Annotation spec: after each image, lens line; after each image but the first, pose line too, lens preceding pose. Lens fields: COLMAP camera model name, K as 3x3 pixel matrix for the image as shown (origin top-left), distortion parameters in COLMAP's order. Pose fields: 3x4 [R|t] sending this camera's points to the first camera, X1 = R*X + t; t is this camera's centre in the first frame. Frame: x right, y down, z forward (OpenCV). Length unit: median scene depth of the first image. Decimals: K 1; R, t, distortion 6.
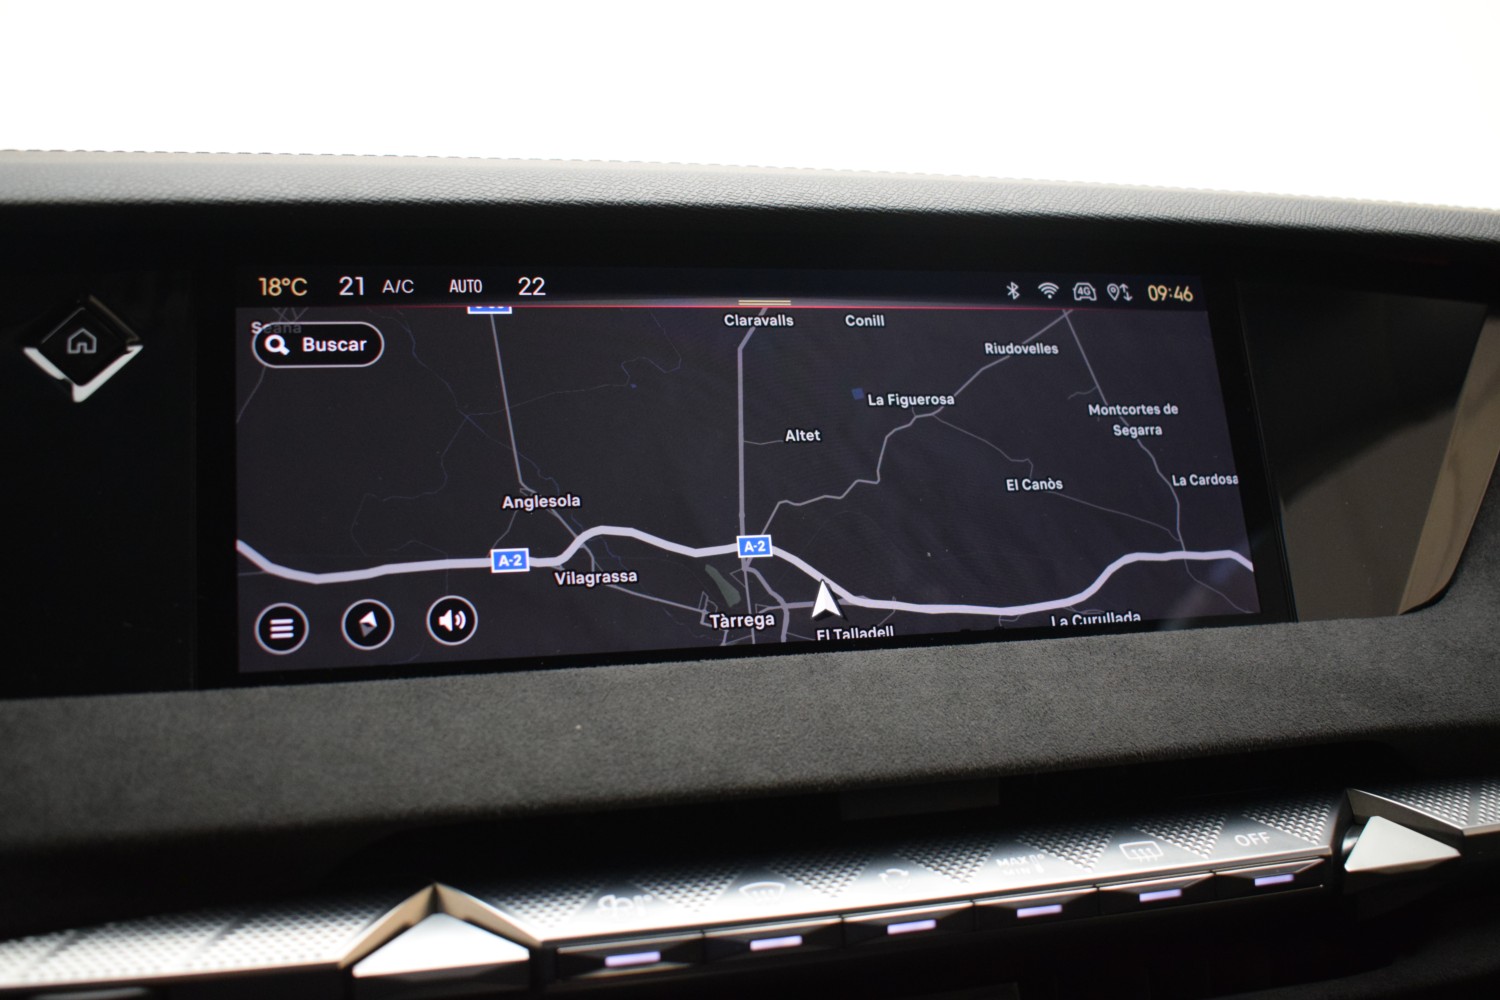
lens RADIAL K [[1468.8, 0, 750.0], [0, 1468.8, 500.0], [0, 0, 1]] dist [-0.088454, 0.019985]
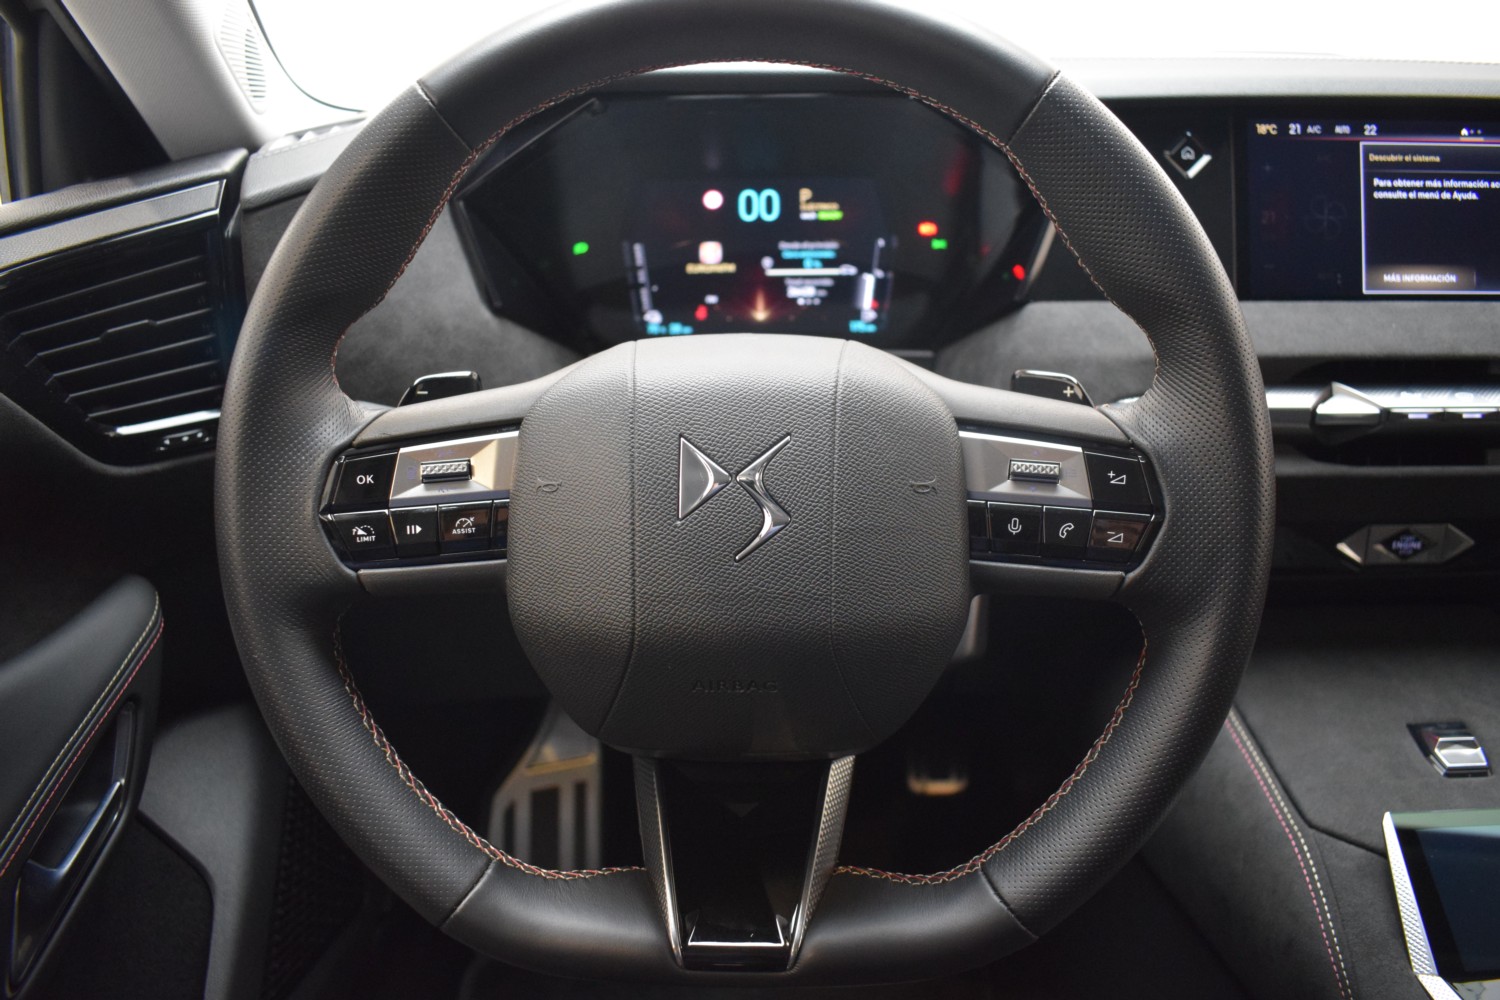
lens RADIAL K [[1159.4, 0, 750.0], [0, 1159.4, 500.0], [0, 0, 1]] dist [-0.089960, -0.003923]
pose [[0.961042, 0.090441, -0.261187, -0.608589], [-0.011229, 0.956948, 0.290043, -0.095384], [0.276174, -0.275811, 0.920682, -1.064863]]
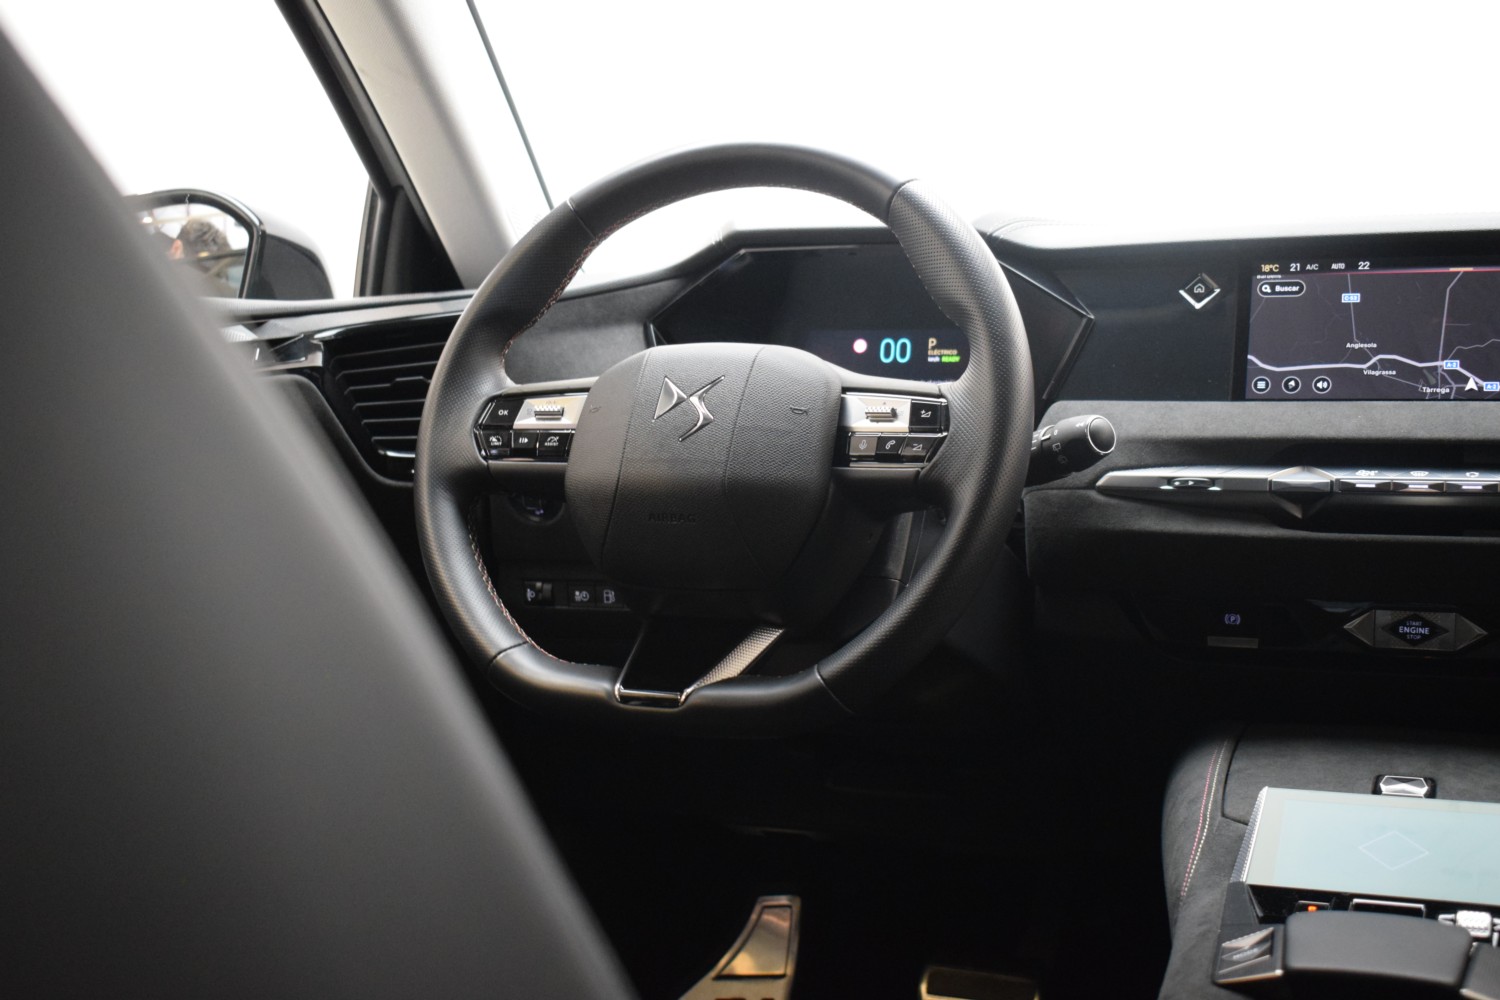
lens RADIAL K [[1782.6, 0, 750.0], [0, 1782.6, 500.0], [0, 0, 1]] dist [-0.068694, 0.022223]
pose [[0.793418, 0.035772, -0.607625, 0.984084], [-0.066627, 0.997377, -0.028282, 0.467995], [0.605020, 0.062924, 0.793720, -2.309698]]
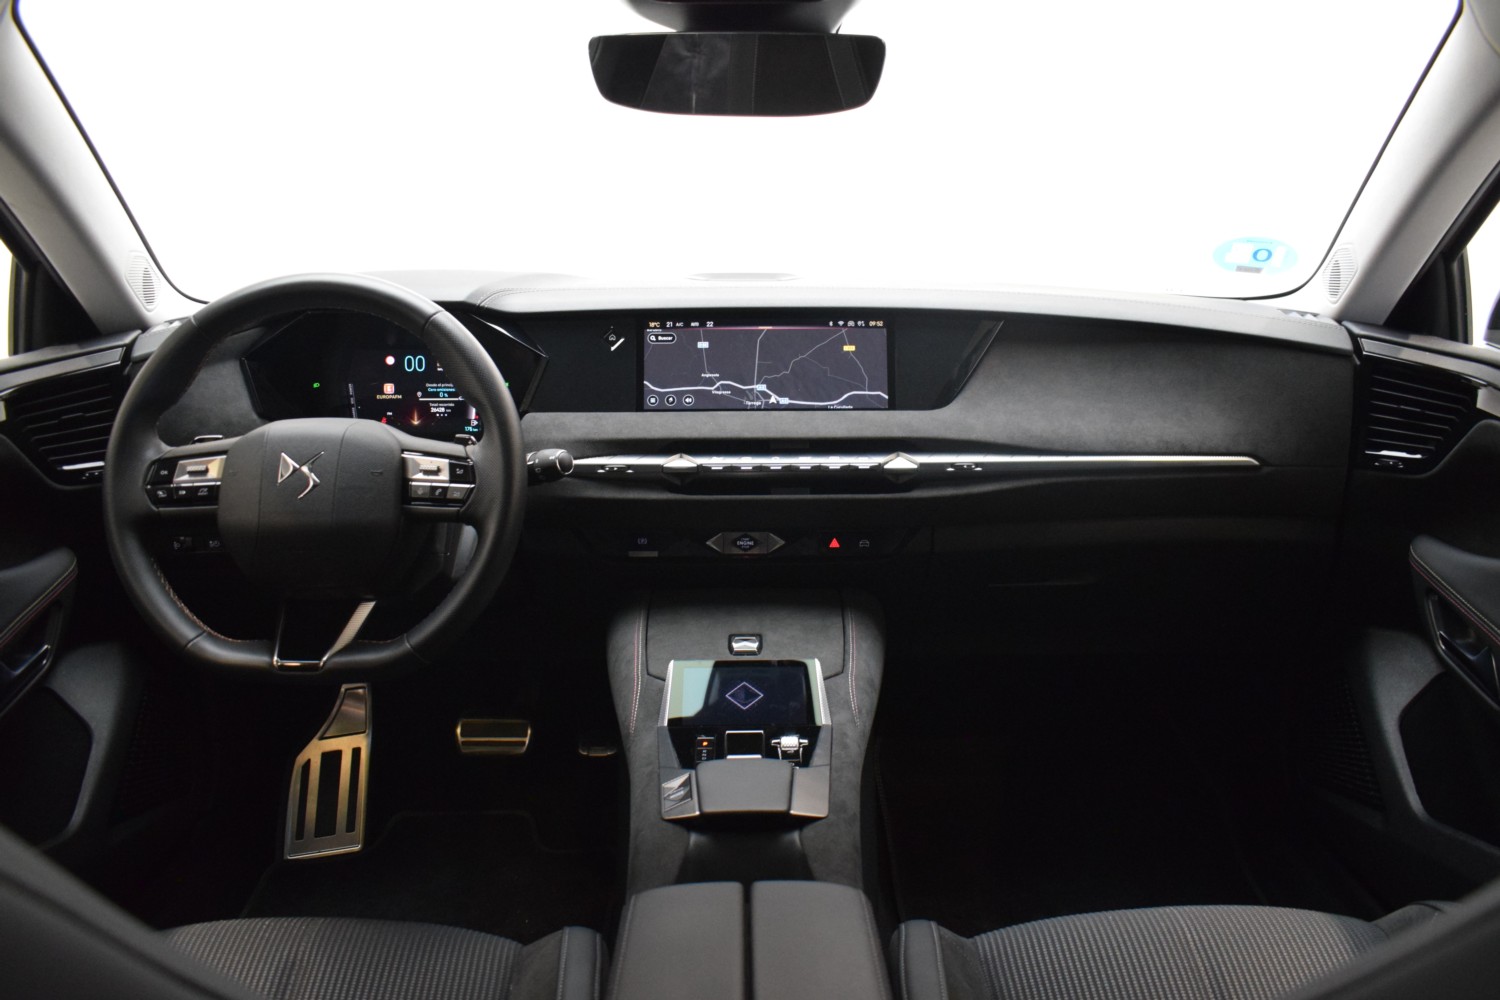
lens RADIAL K [[1208.4, 0, 750.0], [0, 1208.4, 500.0], [0, 0, 1]] dist [-0.081868, 0.001782]
pose [[0.966840, 0.063934, -0.247249, 0.950137], [-0.024920, 0.987155, 0.157811, -0.214068], [0.254163, -0.146417, 0.956014, -2.650974]]
